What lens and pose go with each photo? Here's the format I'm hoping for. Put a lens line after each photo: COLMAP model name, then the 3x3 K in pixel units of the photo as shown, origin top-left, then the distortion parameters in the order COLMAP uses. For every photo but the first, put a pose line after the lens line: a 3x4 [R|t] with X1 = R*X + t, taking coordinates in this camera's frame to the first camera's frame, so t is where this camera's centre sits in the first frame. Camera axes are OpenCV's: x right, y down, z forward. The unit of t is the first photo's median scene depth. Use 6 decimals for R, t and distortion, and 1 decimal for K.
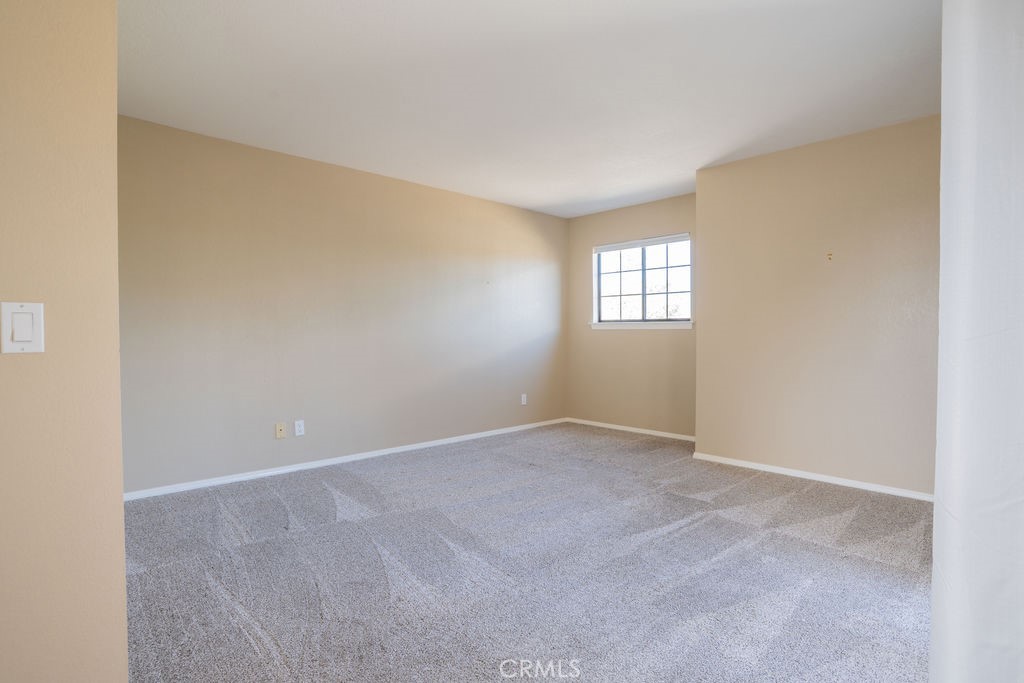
lens RADIAL K [[501.6, 0, 509.2], [0, 501.6, 338.6], [0, 0, 1]] dist [-0.035500, 0.000534]
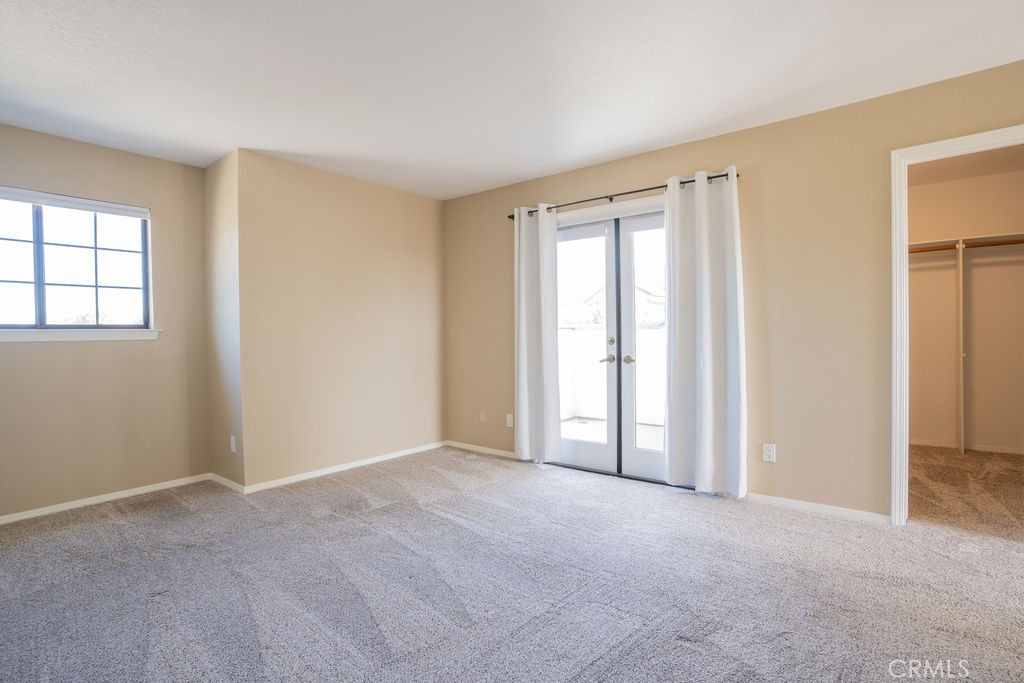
lens RADIAL K [[501.6, 0, 514.9], [0, 501.6, 336.8], [0, 0, 1]] dist [-0.035500, 0.000534]
pose [[-0.126719, -0.008150, 0.991905, -0.501973], [0.028897, 0.999511, 0.011904, -0.018559], [-0.991518, 0.030172, -0.126421, 0.653860]]
